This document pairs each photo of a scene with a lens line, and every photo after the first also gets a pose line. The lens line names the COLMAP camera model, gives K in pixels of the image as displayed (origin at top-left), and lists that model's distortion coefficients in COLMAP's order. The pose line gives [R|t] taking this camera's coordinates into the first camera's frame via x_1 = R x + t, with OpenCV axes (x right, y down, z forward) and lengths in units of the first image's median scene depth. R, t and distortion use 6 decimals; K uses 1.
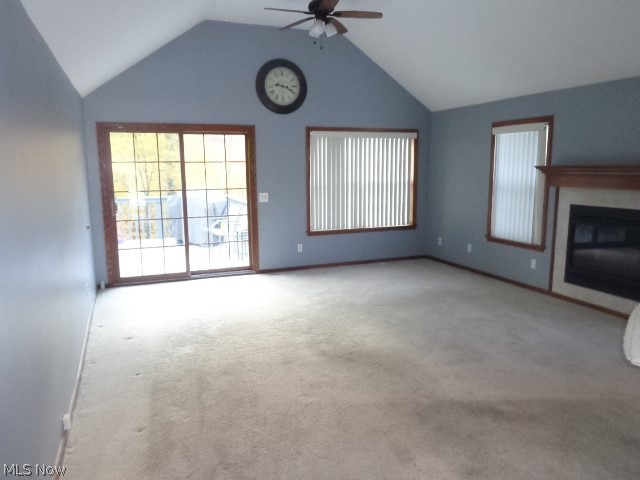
lens RADIAL K [[479.1, 0, 320.3], [0, 479.1, 242.3], [0, 0, 1]] dist [0.001806, -0.008977]
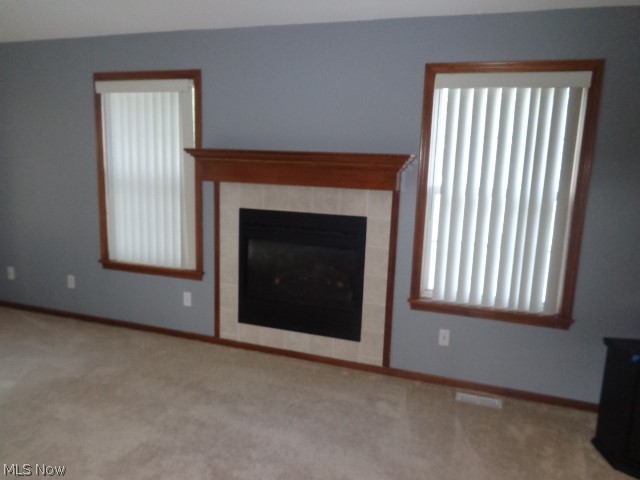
lens RADIAL K [[479.1, 0, 321.5], [0, 479.1, 241.9], [0, 0, 1]] dist [0.001806, -0.008977]
pose [[0.653274, -0.095748, 0.751043, 0.083073], [0.079549, 0.995161, 0.057677, -0.056928], [-0.752931, 0.022066, 0.657729, 0.437818]]
